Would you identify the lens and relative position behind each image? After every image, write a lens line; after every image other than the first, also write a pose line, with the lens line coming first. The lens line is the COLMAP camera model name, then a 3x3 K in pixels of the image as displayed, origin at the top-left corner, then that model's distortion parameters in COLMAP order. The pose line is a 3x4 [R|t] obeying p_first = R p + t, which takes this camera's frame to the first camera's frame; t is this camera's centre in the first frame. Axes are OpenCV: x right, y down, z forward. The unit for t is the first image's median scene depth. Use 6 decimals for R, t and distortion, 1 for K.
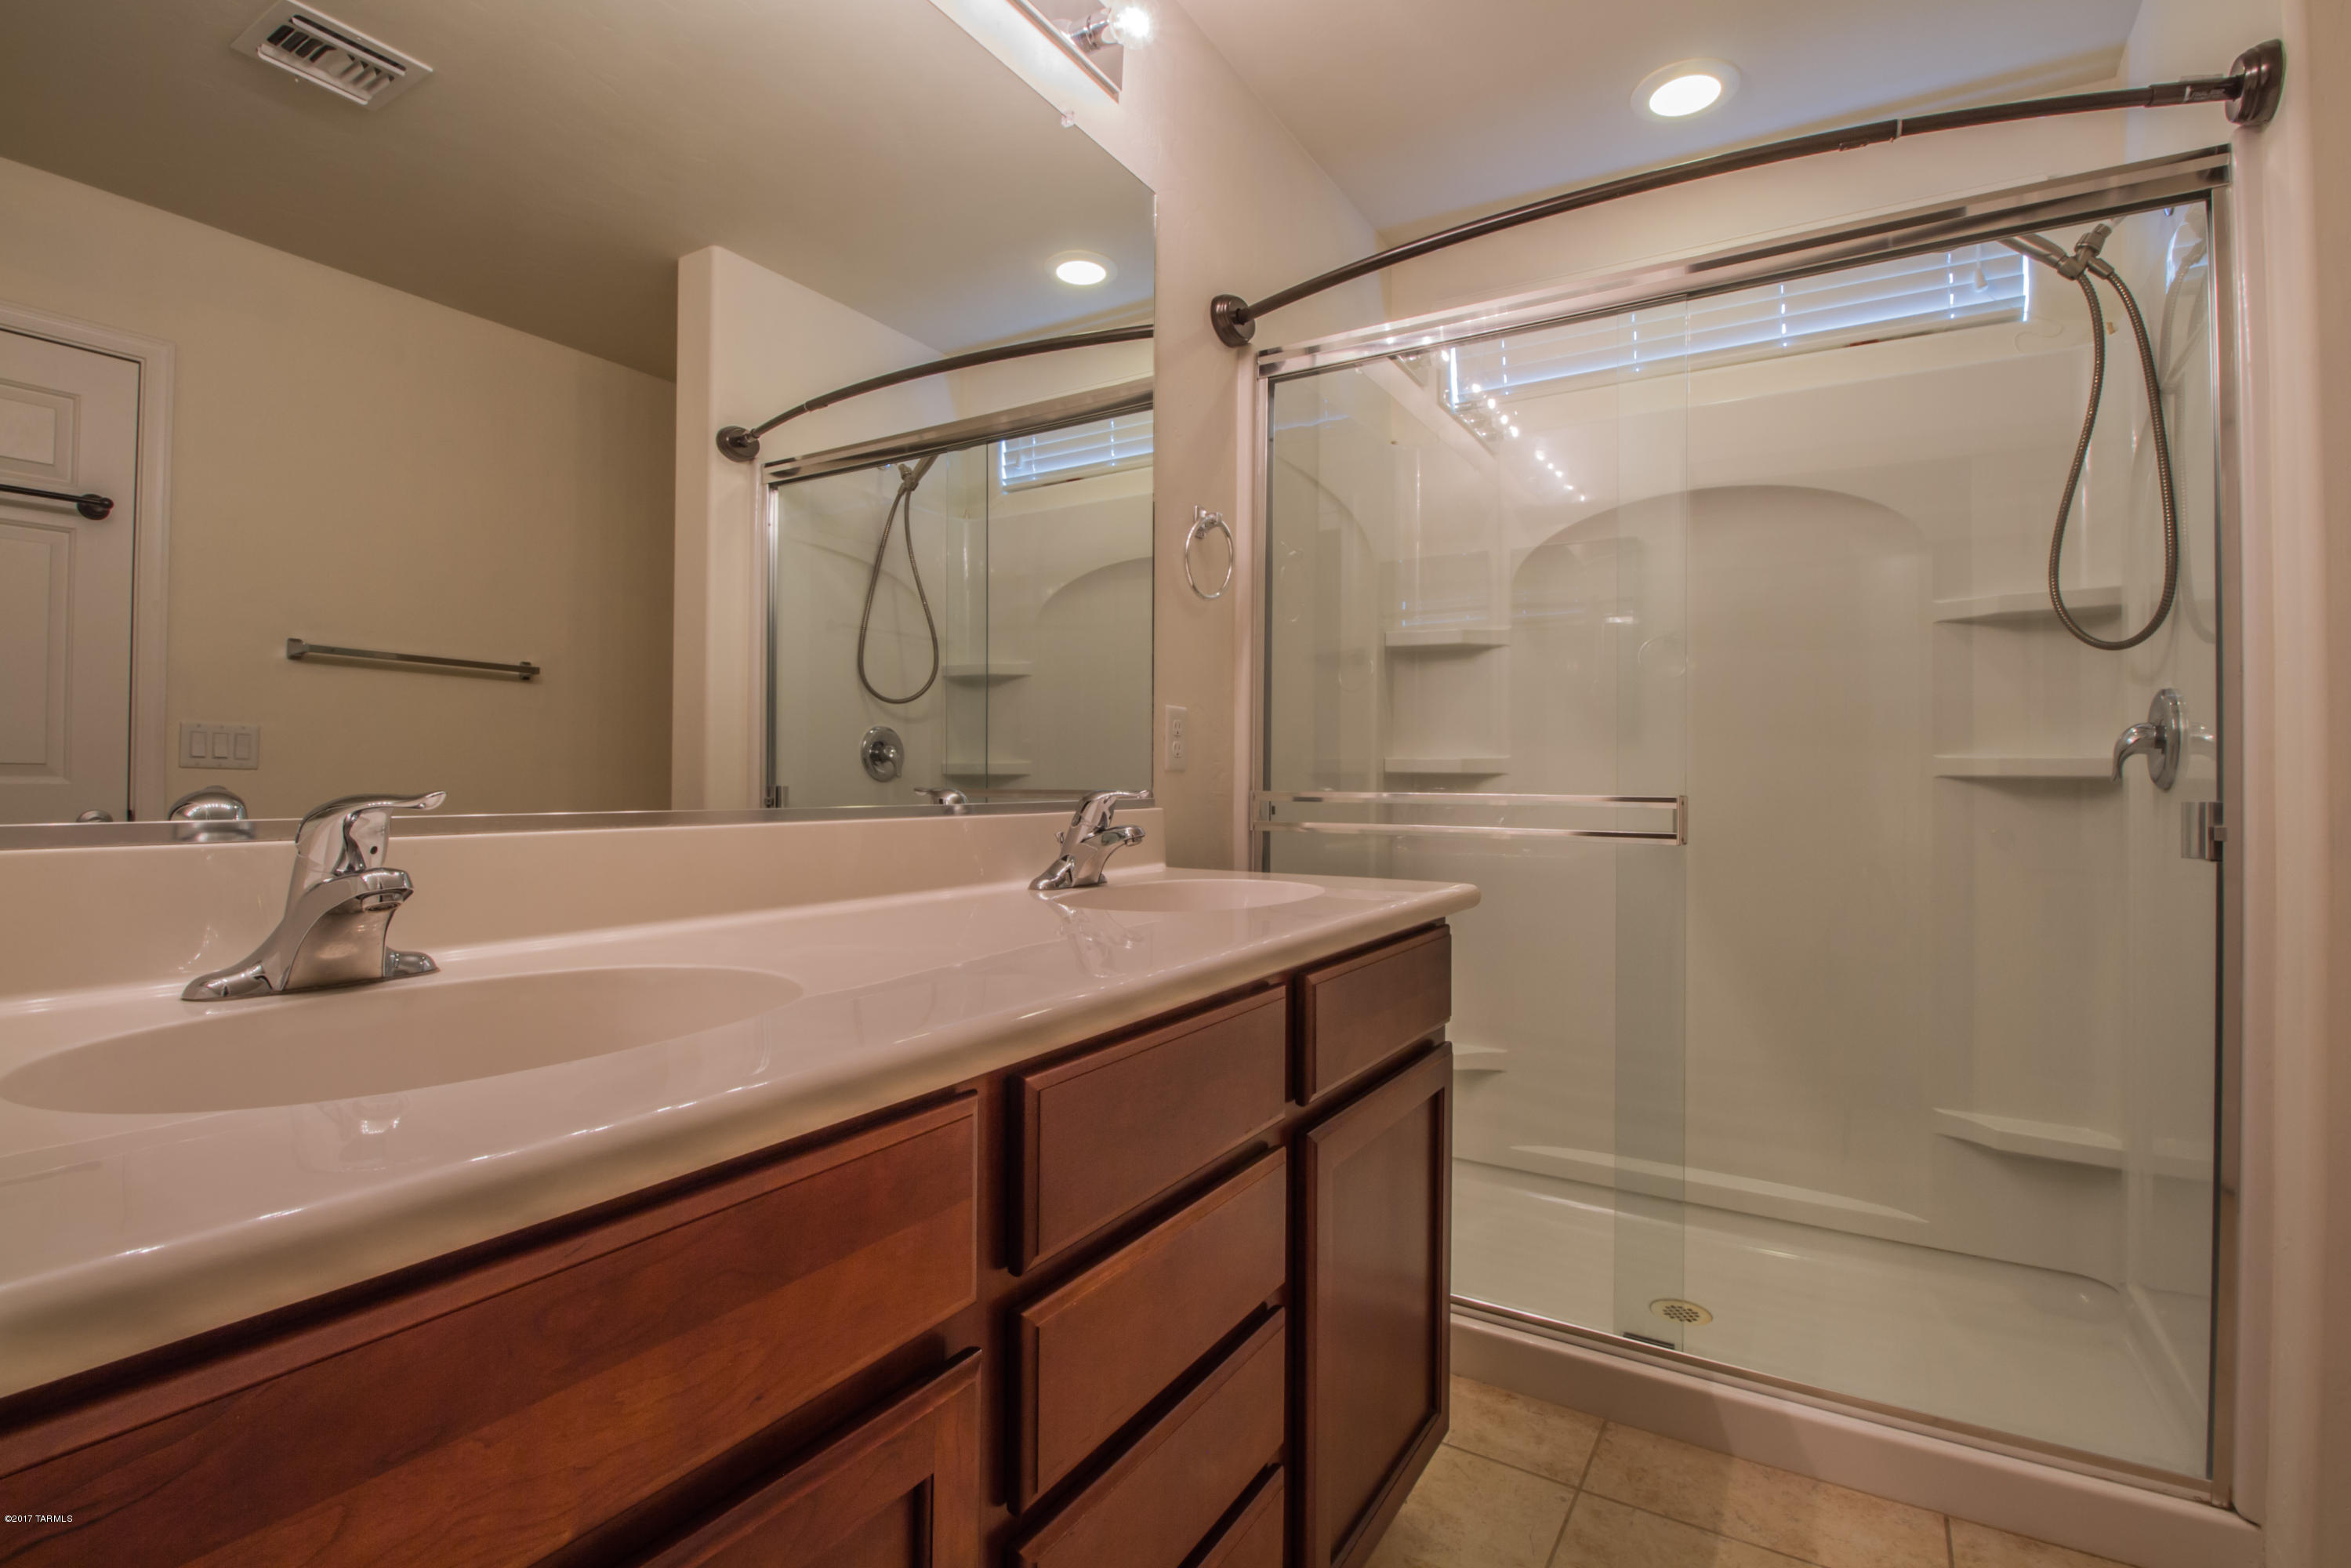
lens RADIAL K [[1108.7, 0, 1165.1], [0, 1108.7, 769.8], [0, 0, 1]] dist [-0.000770, -0.012554]
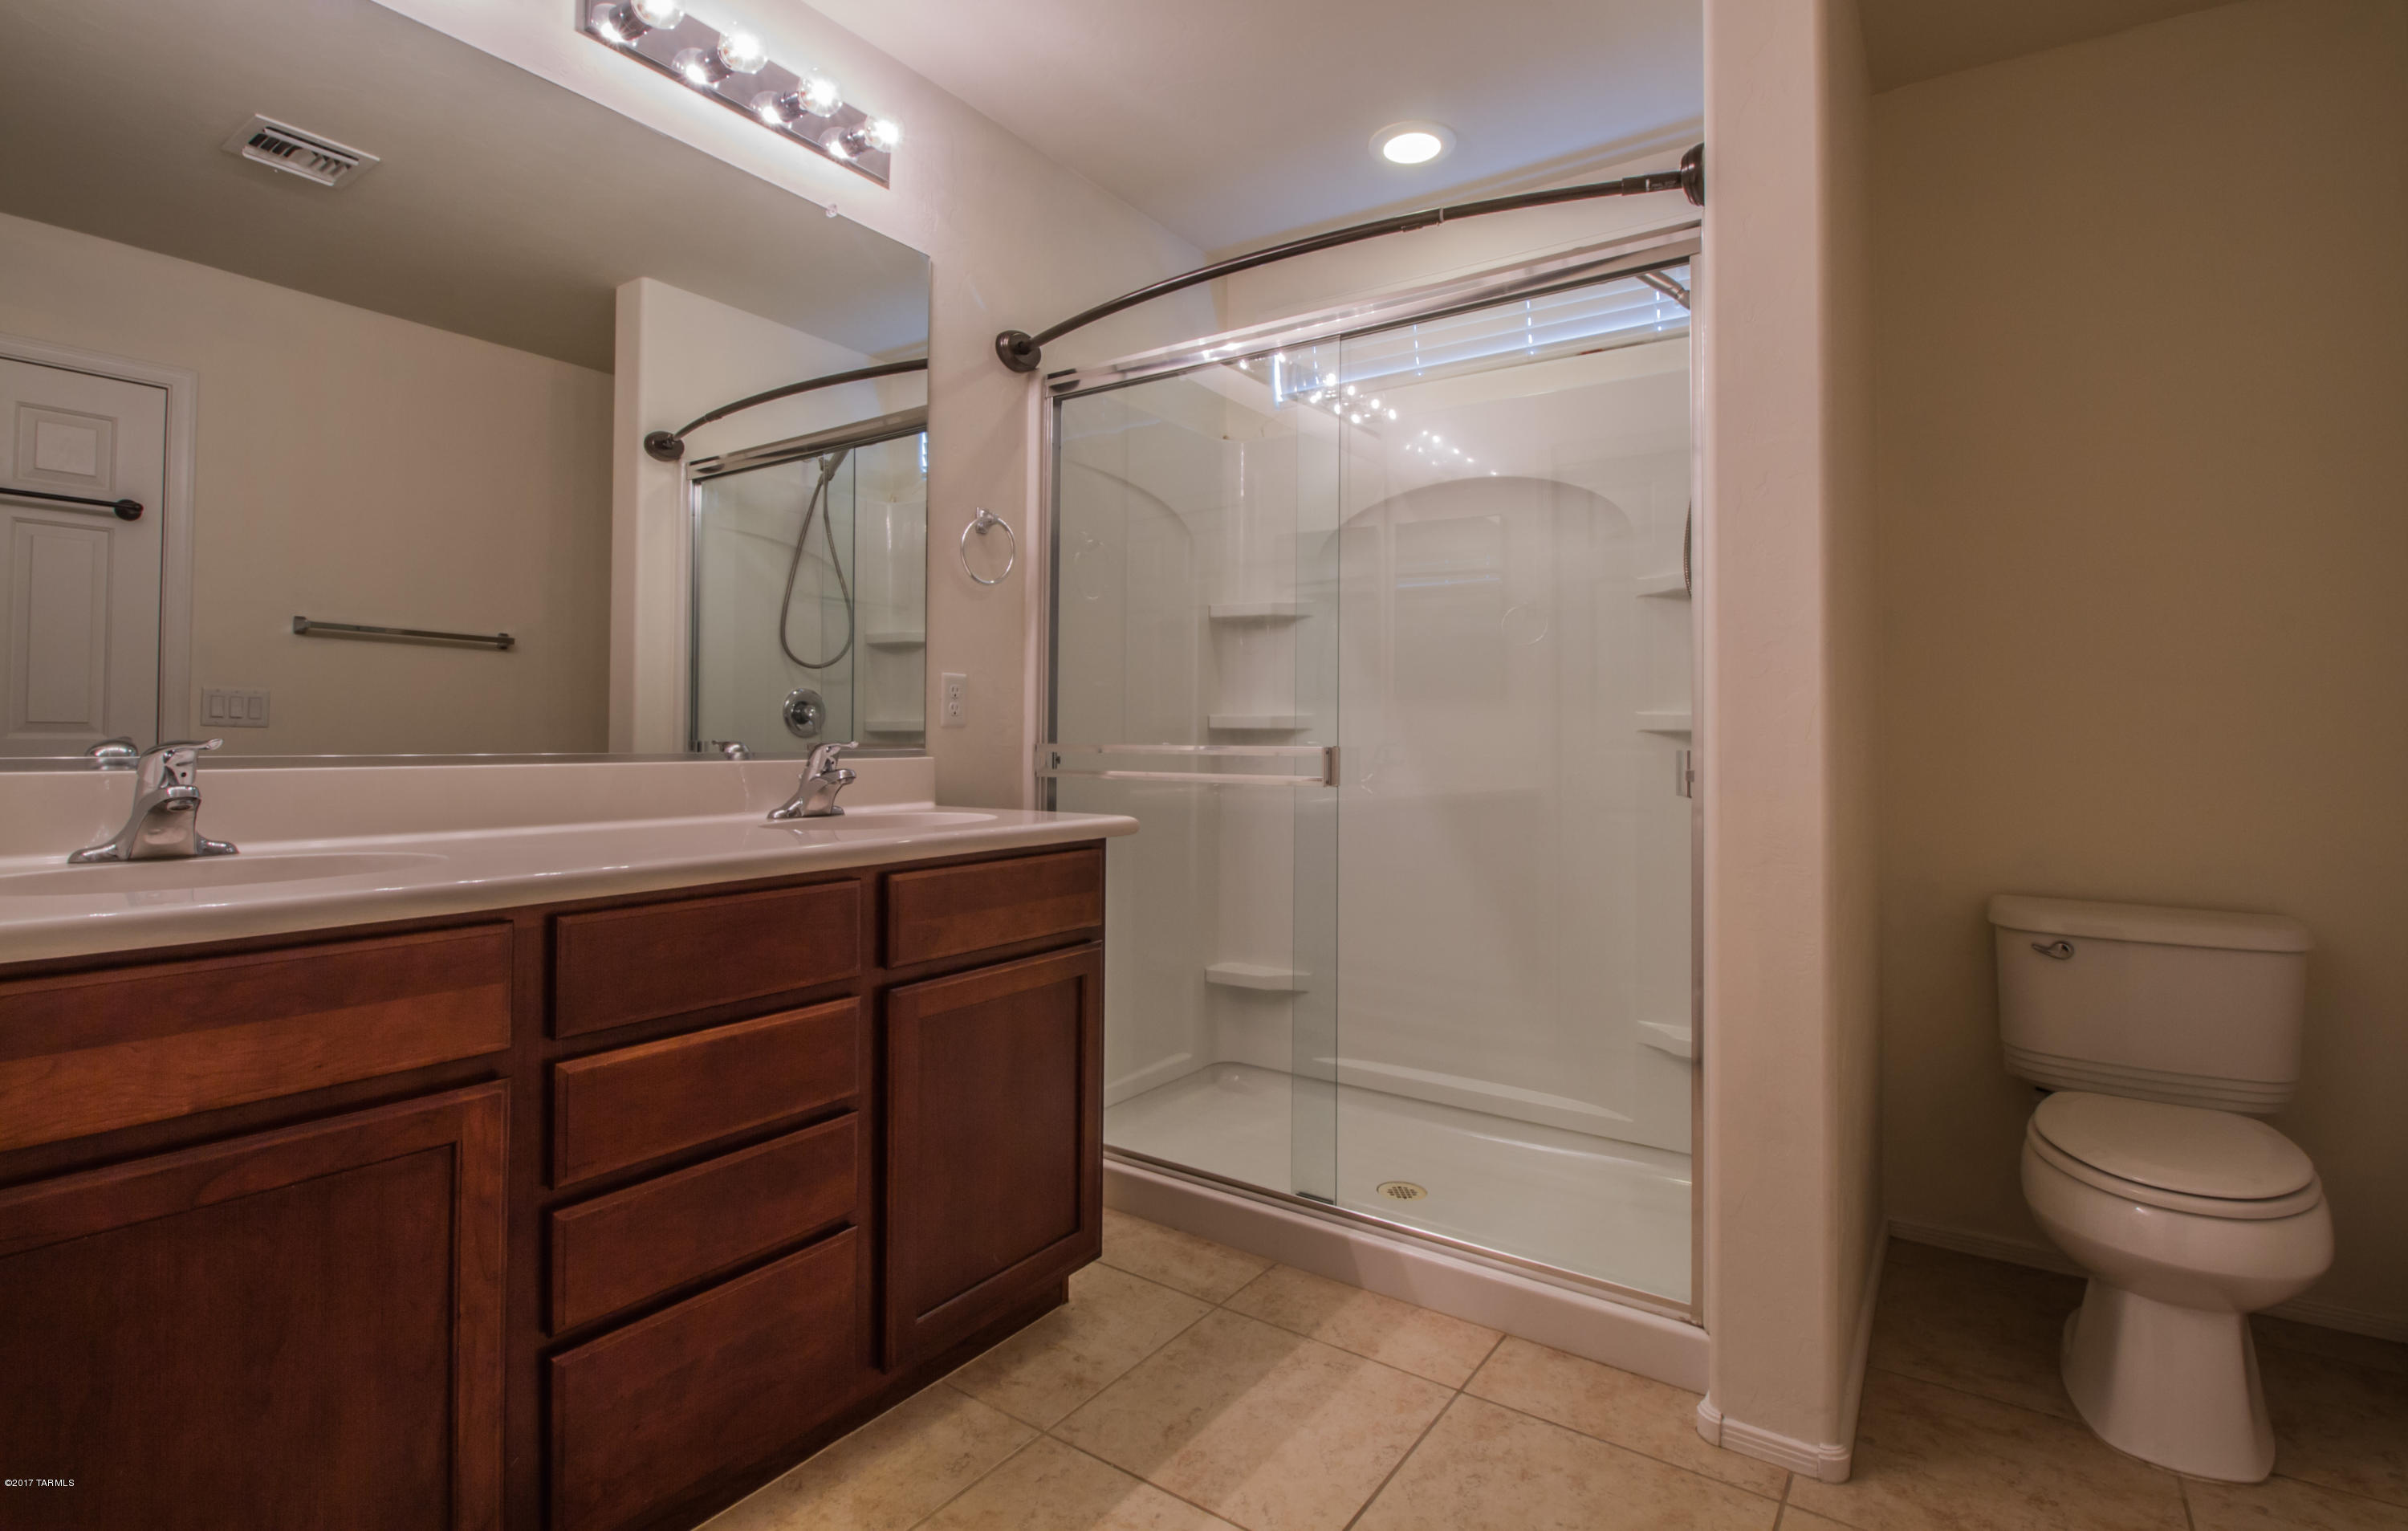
lens RADIAL K [[1142.1, 0, 1201.5], [0, 1142.1, 712.2], [0, 0, 1]] dist [0.002167, -0.015531]
pose [[0.998694, -0.002640, -0.051014, 0.322737], [0.001940, 0.999903, -0.013773, 0.002439], [0.051046, 0.013656, 0.998603, -0.220246]]
